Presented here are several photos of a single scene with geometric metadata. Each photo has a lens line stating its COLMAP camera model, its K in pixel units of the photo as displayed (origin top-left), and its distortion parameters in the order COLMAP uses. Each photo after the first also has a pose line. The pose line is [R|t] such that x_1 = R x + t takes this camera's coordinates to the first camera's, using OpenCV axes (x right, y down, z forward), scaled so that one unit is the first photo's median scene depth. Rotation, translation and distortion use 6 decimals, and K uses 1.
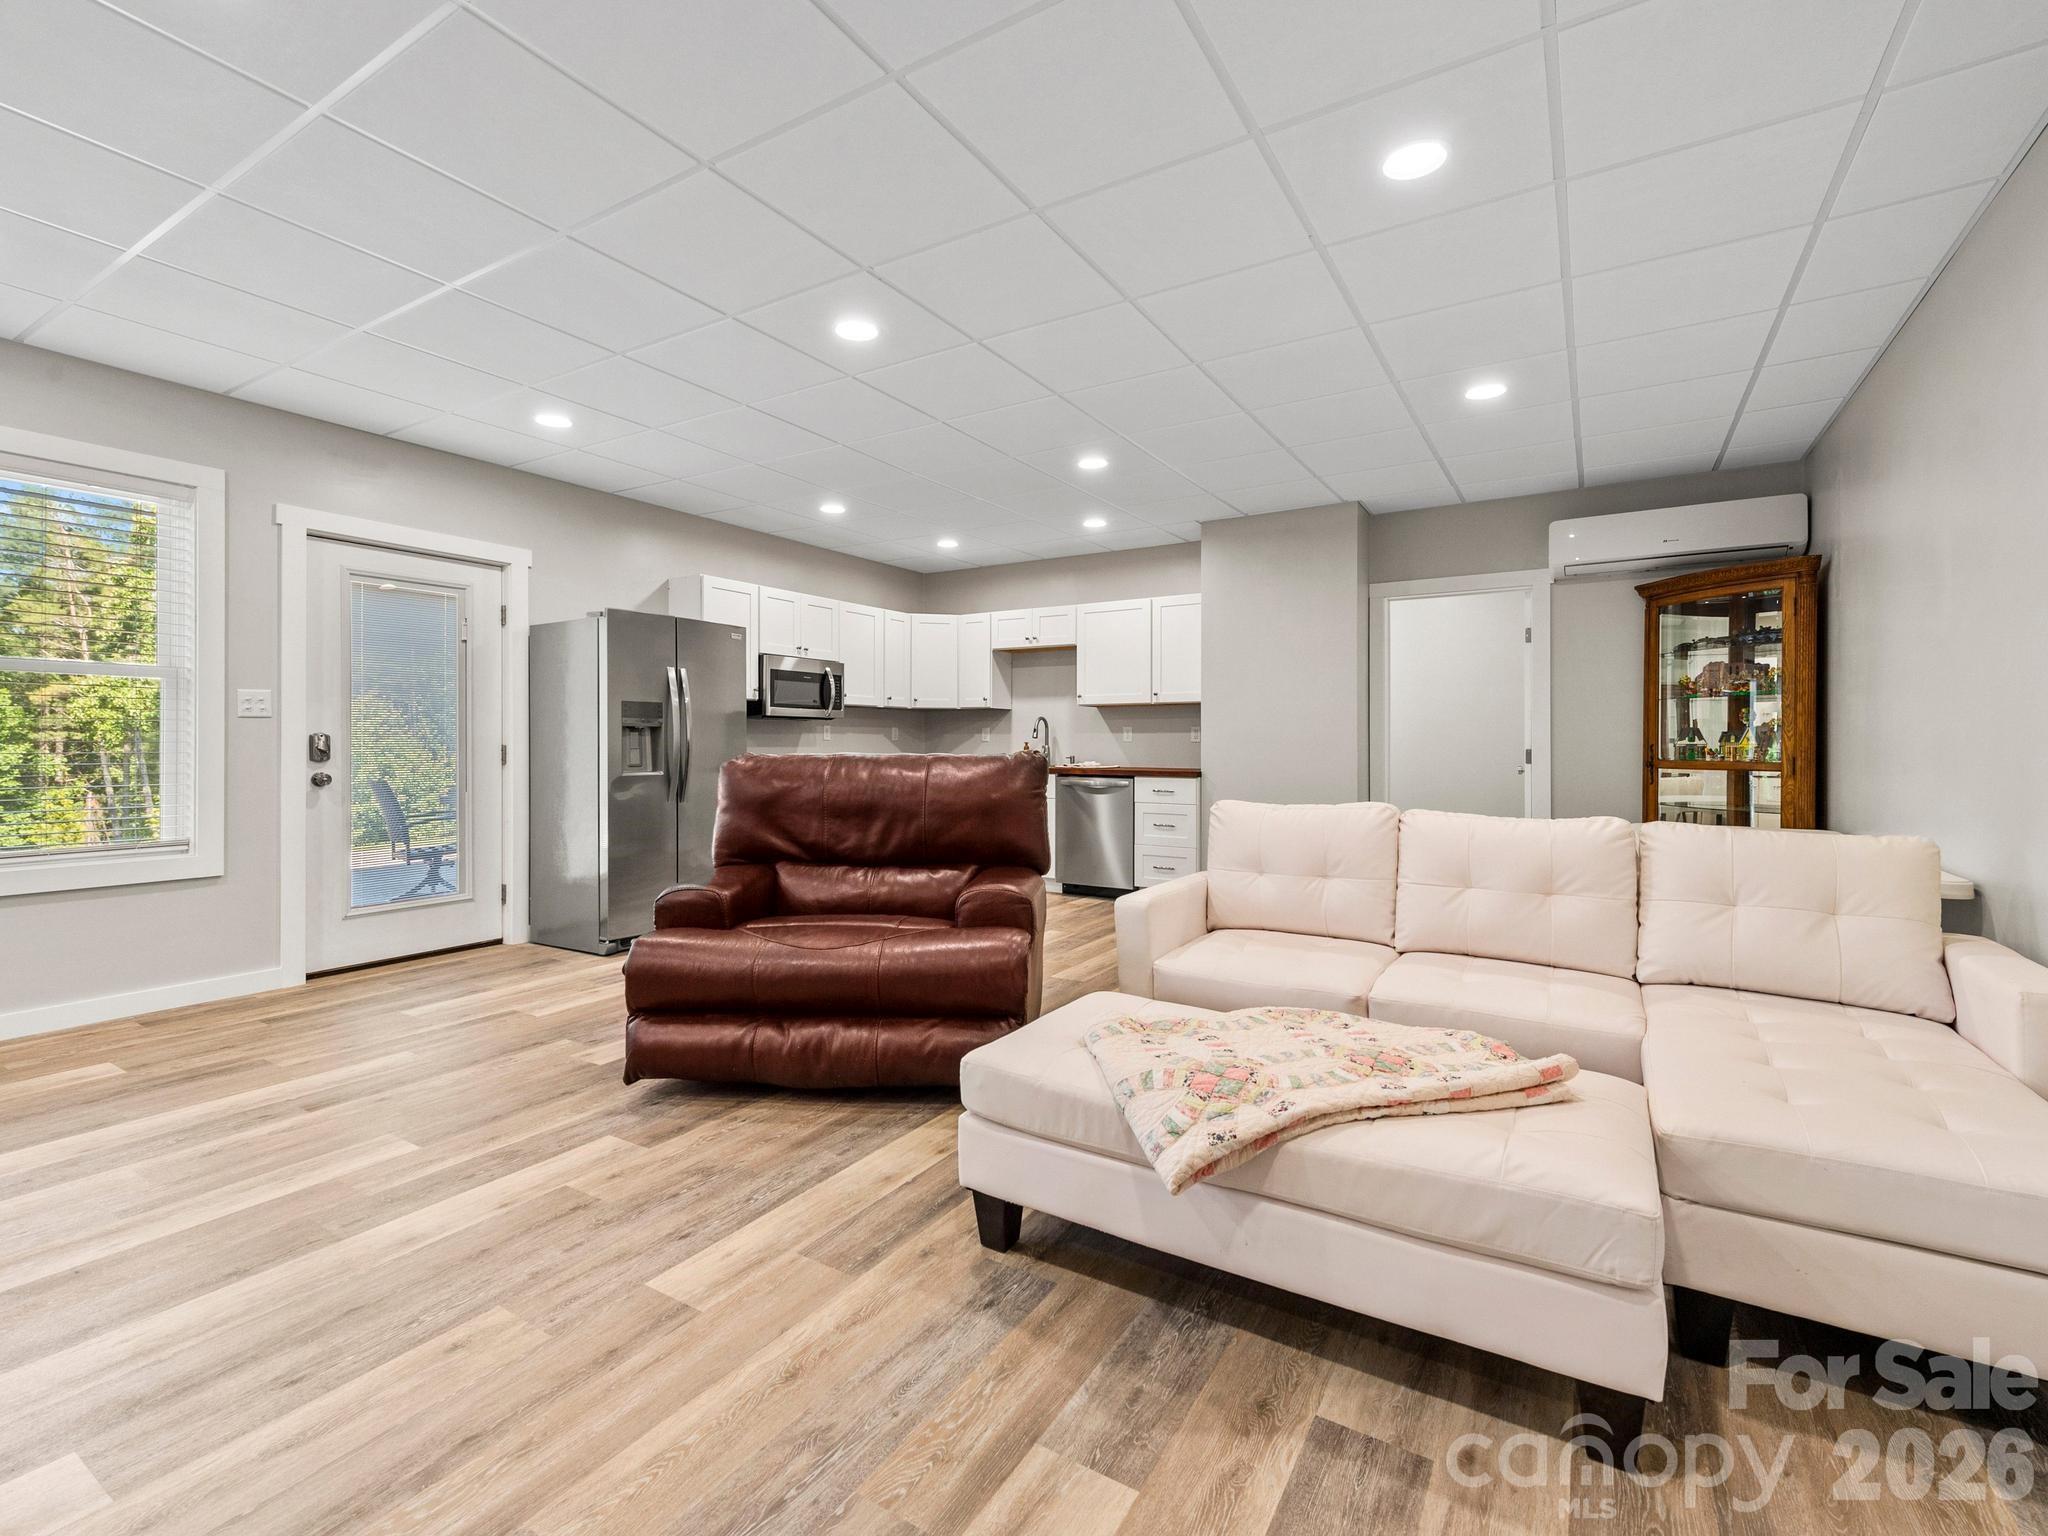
lens RADIAL K [[909.7, 0, 1023.6], [0, 909.7, 756.7], [0, 0, 1]] dist [0.014451, -0.004367]
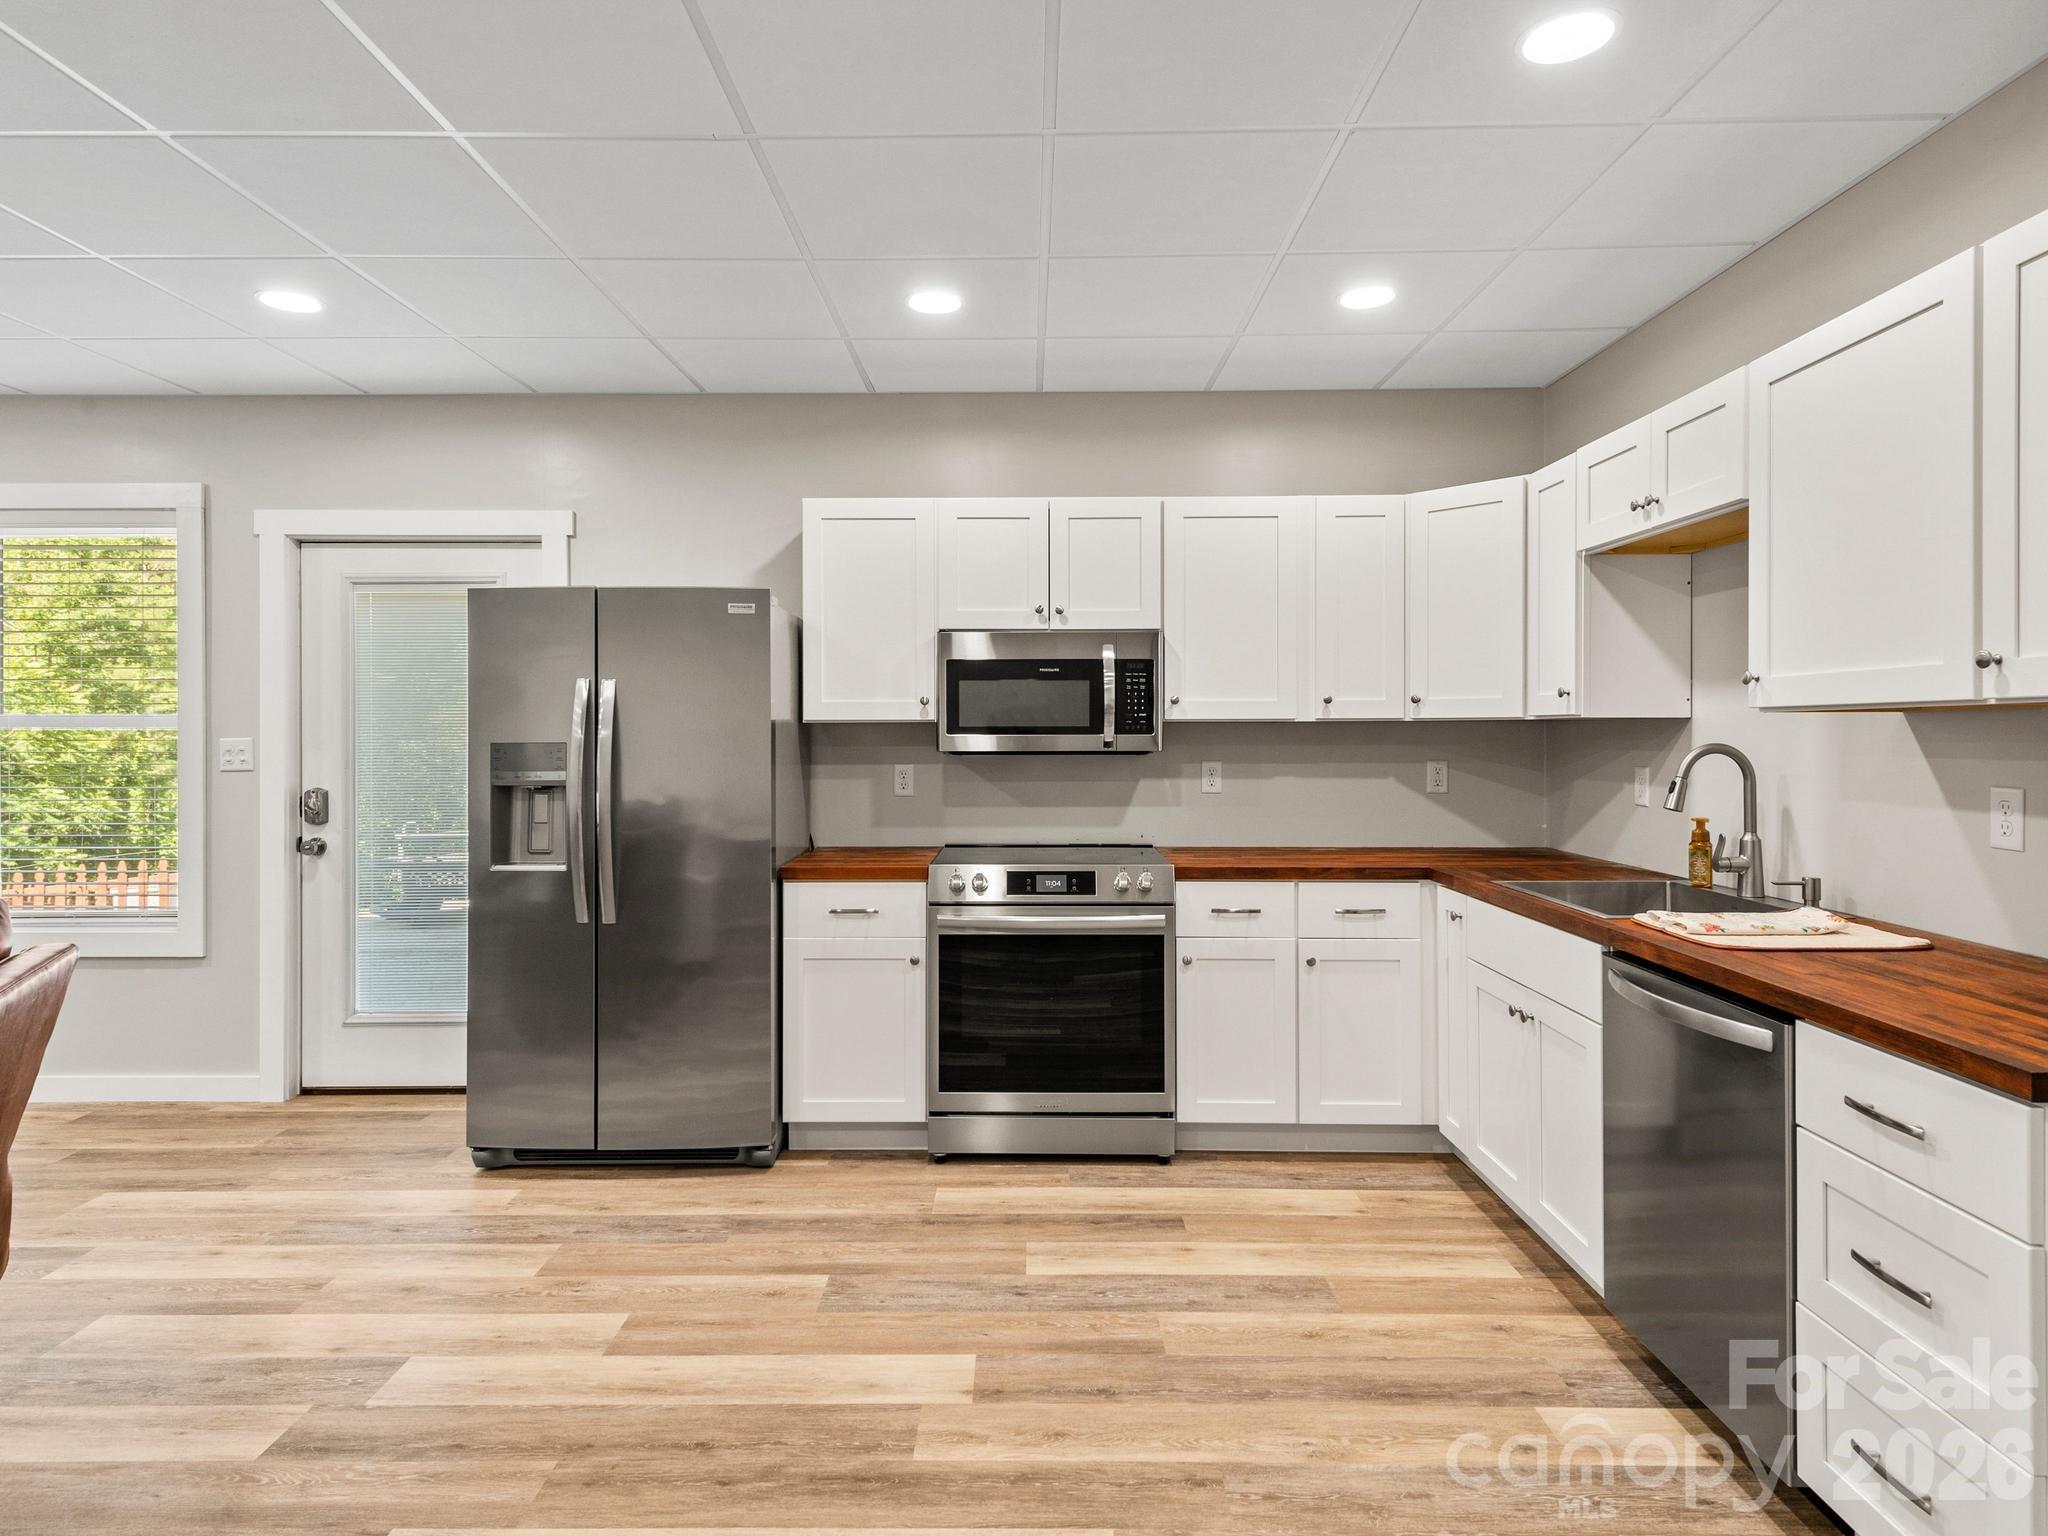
lens RADIAL K [[1169.2, 0, 1023.2], [0, 1169.2, 747.3], [0, 0, 1]] dist [0.007745, 0.000087]
pose [[0.516220, 0.009642, -0.856402, 0.281917], [-0.010071, 0.999936, 0.005187, -0.048733], [0.856397, 0.005947, 0.516284, 0.666389]]
